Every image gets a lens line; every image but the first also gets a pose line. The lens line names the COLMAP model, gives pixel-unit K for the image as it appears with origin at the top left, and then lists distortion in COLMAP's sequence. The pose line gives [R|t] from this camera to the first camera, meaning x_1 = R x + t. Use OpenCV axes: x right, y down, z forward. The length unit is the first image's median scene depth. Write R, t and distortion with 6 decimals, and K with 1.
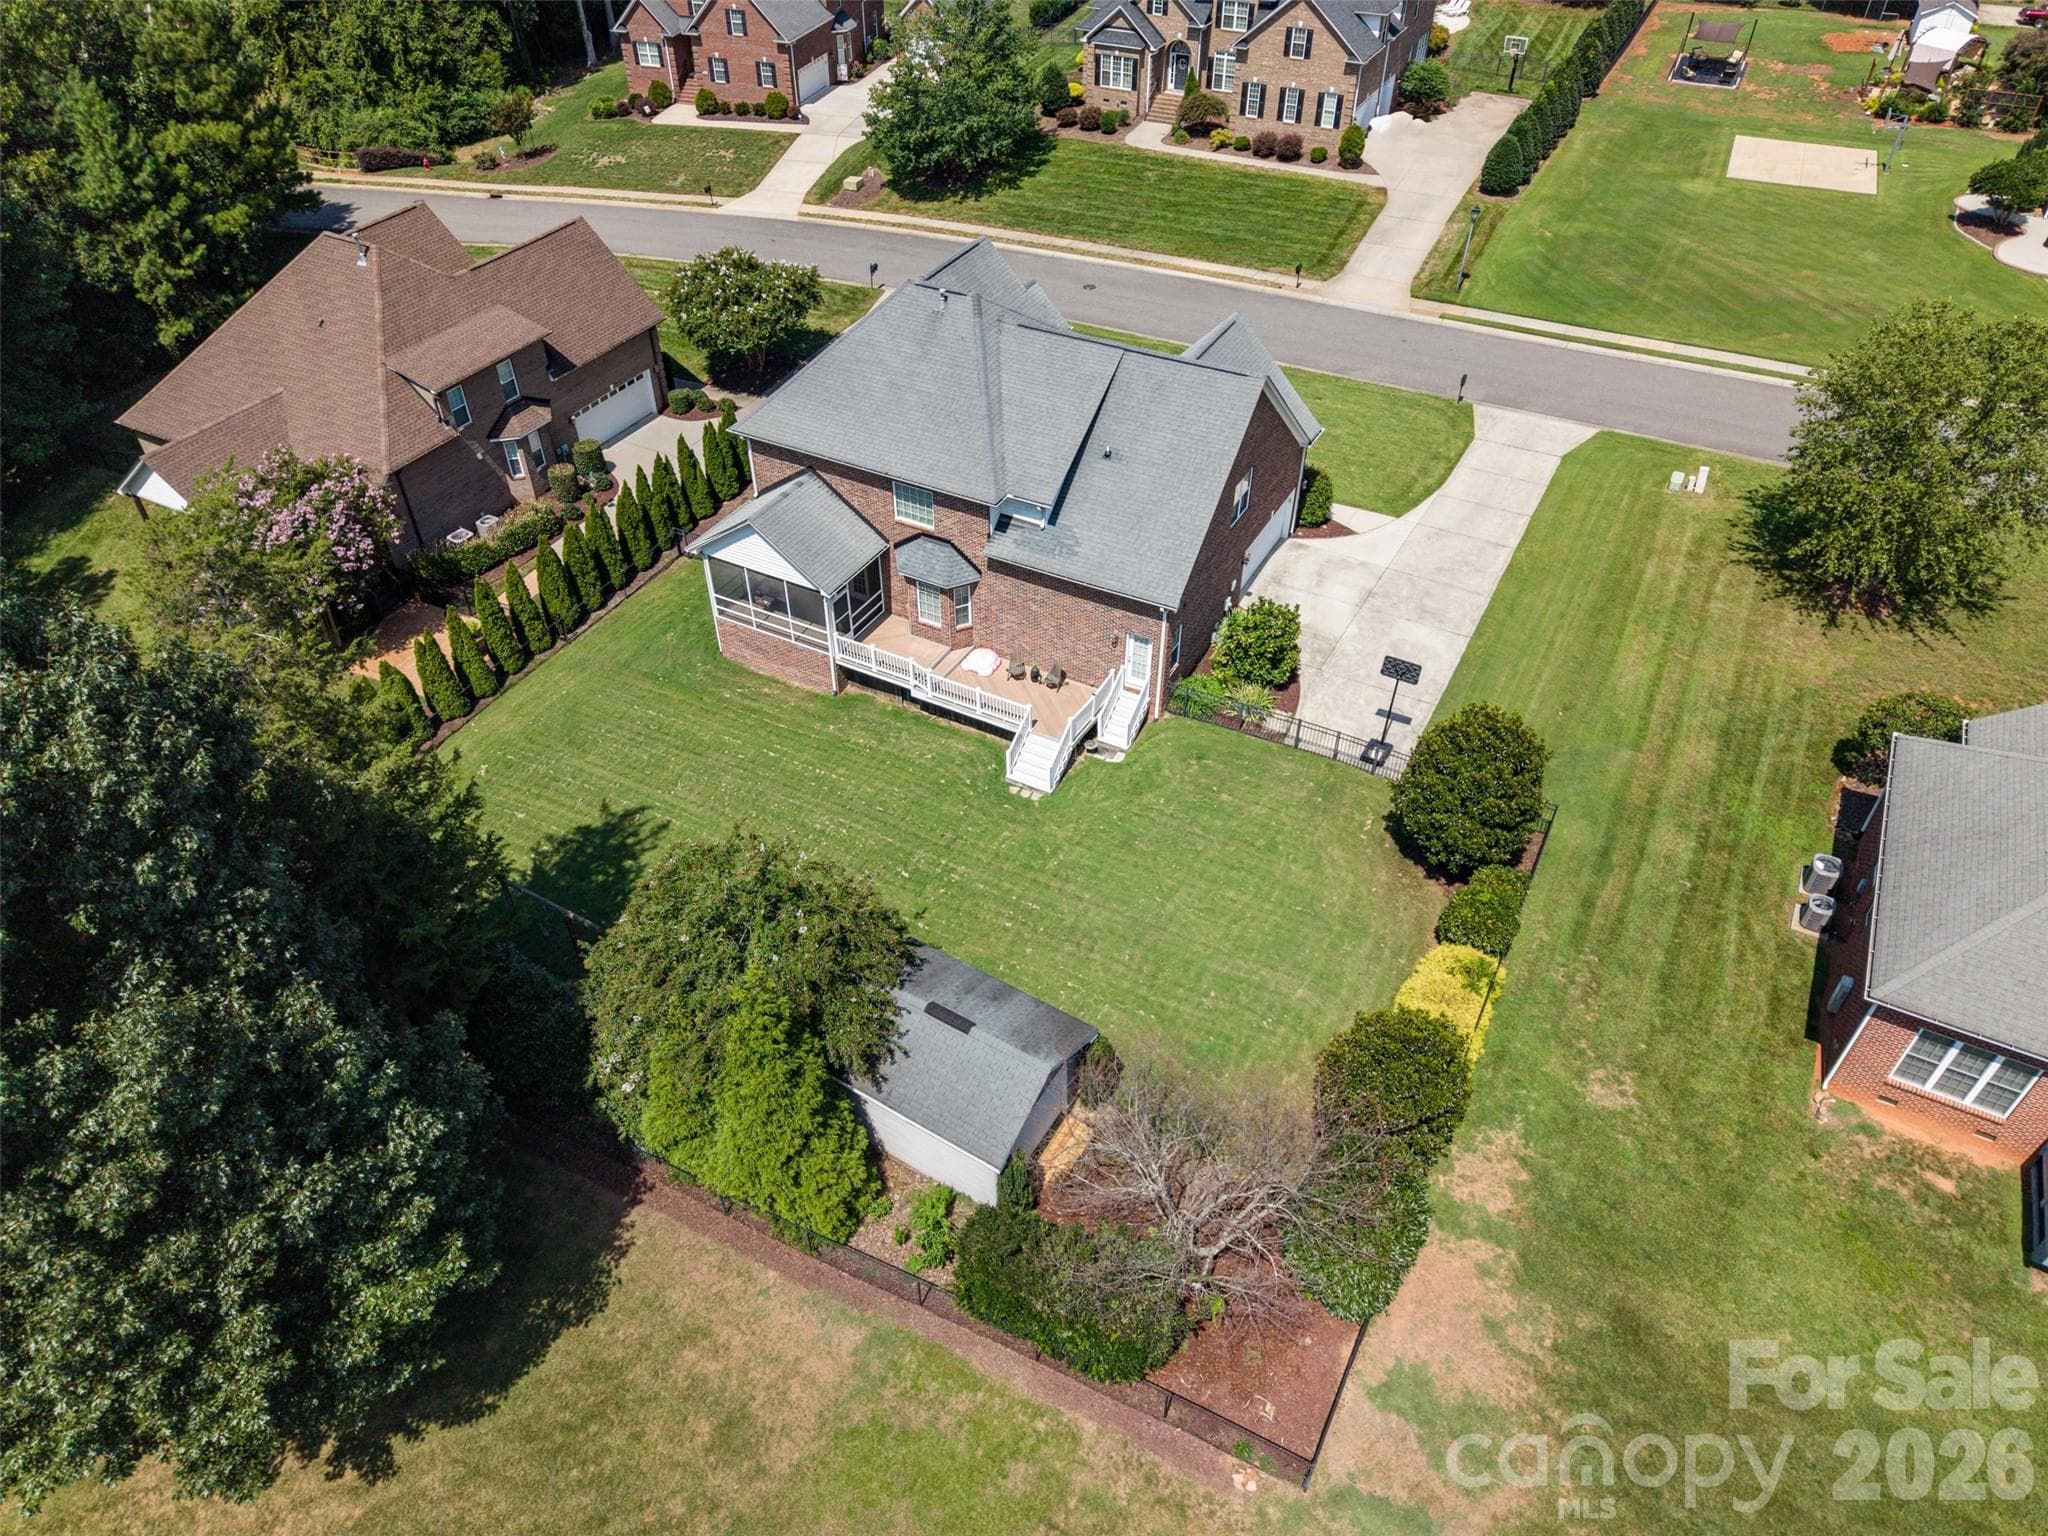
lens RADIAL K [[1368.4, 0, 1033.6], [0, 1368.4, 769.7], [0, 0, 1]] dist [0.029690, -0.018748]
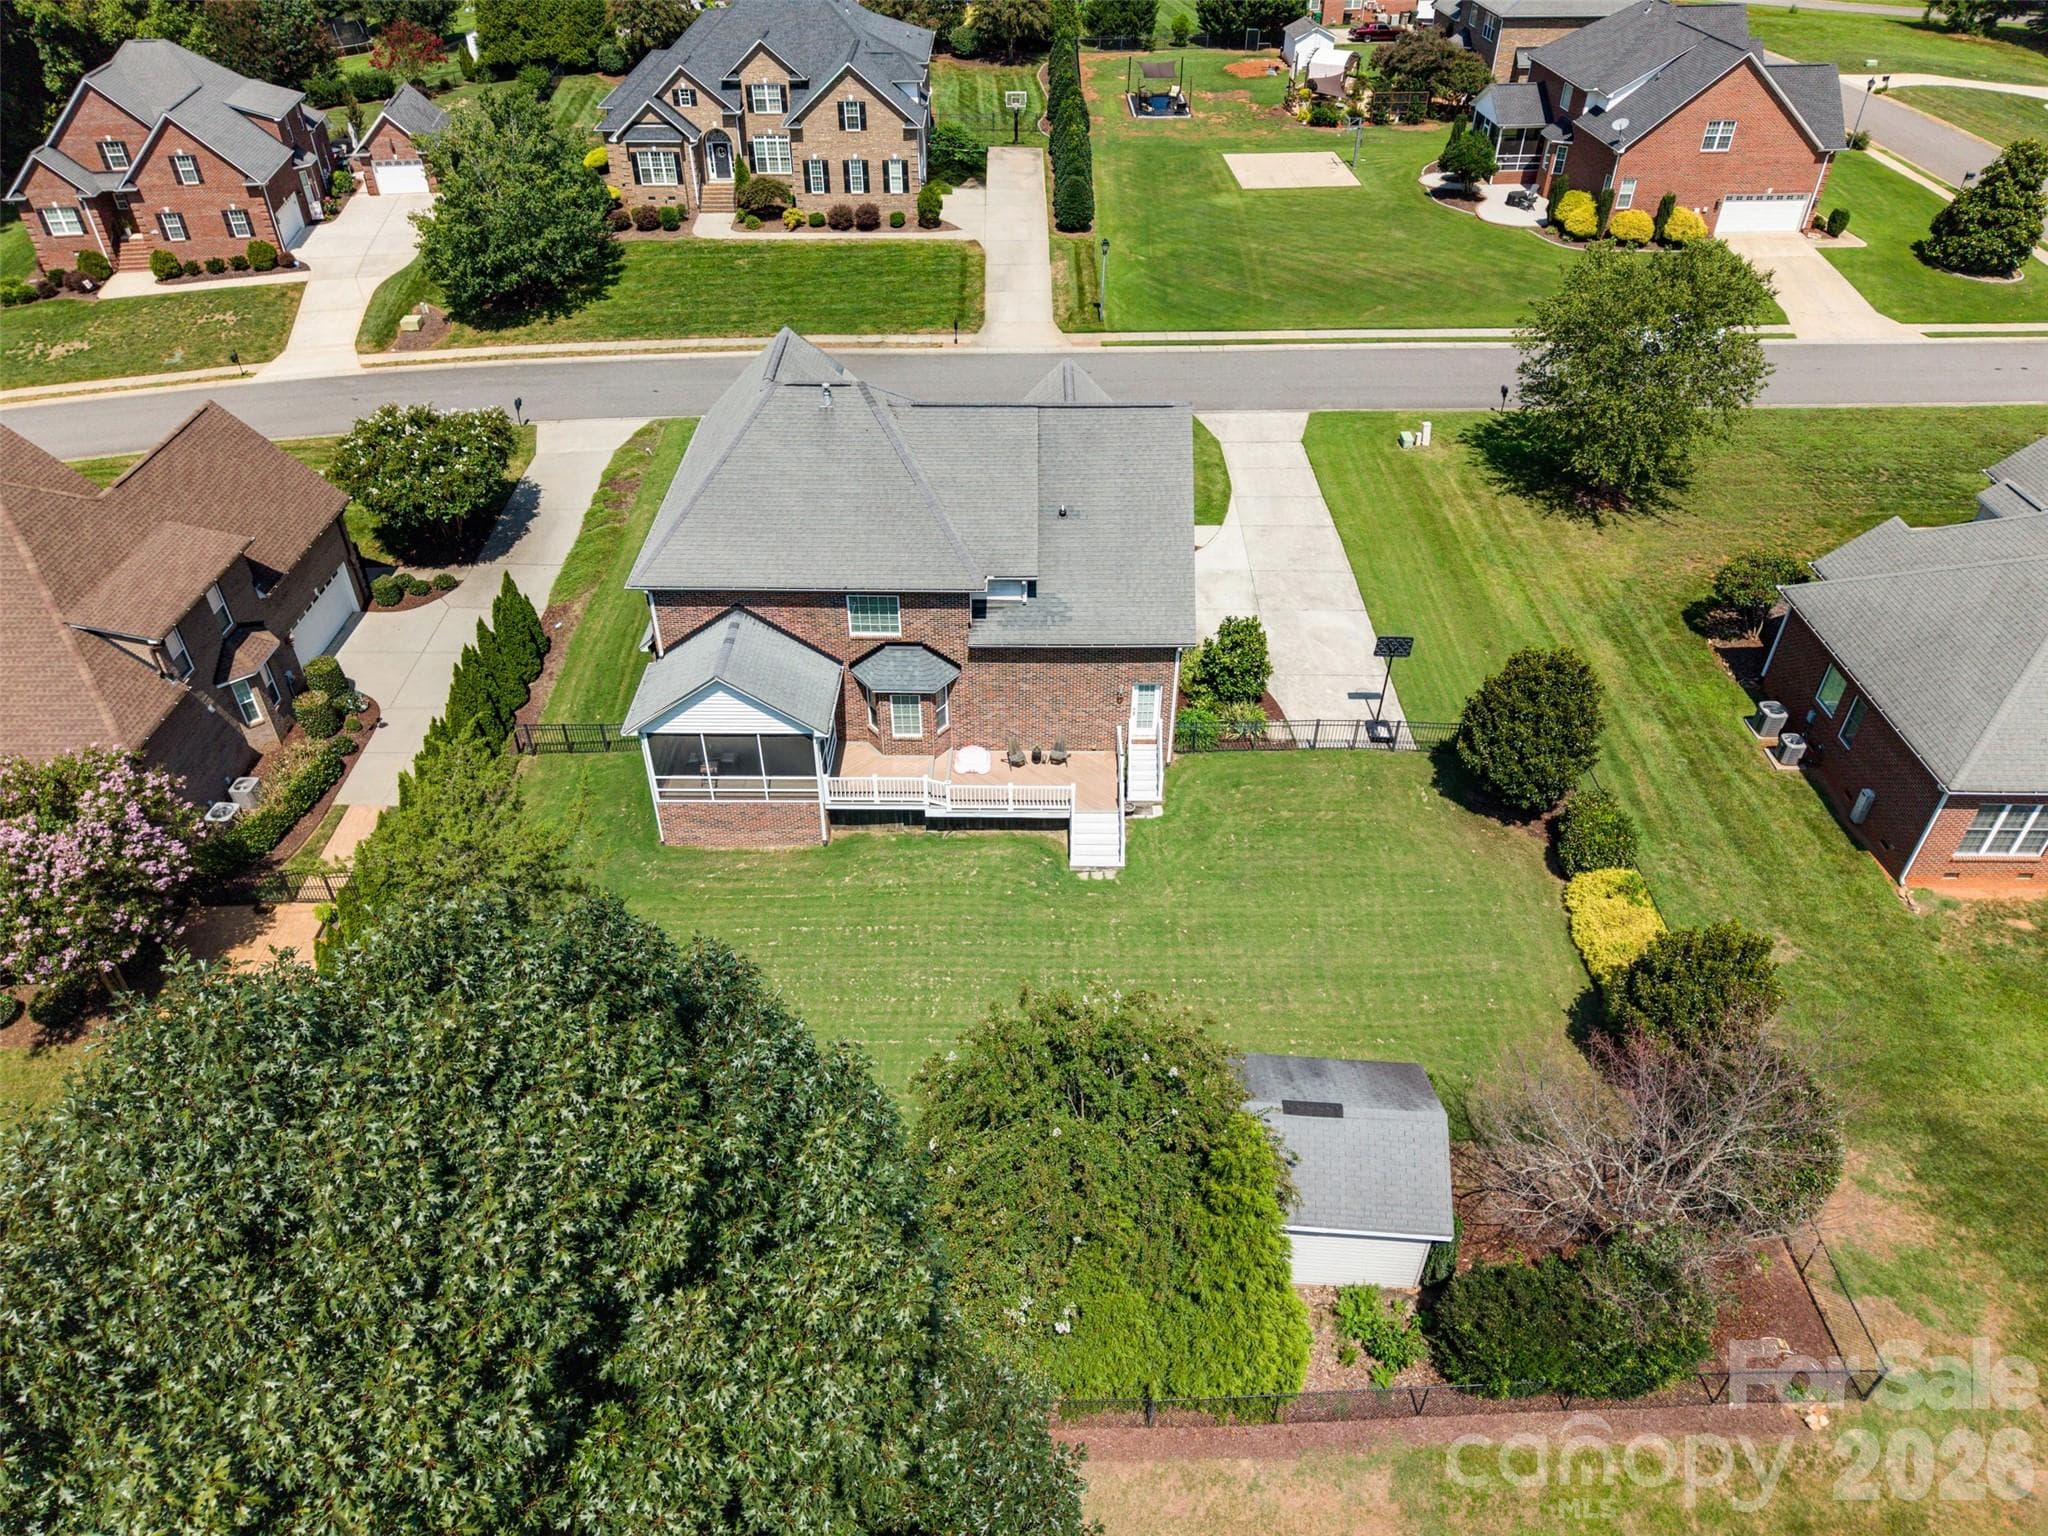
lens RADIAL K [[1368.4, 0, 1018.7], [0, 1368.4, 765.4], [0, 0, 1]] dist [0.029690, -0.018748]
pose [[0.884607, -0.285561, 0.368681, -0.264548], [0.306686, 0.951810, 0.001365, -0.050838], [-0.351304, 0.111862, 0.929555, 0.097169]]
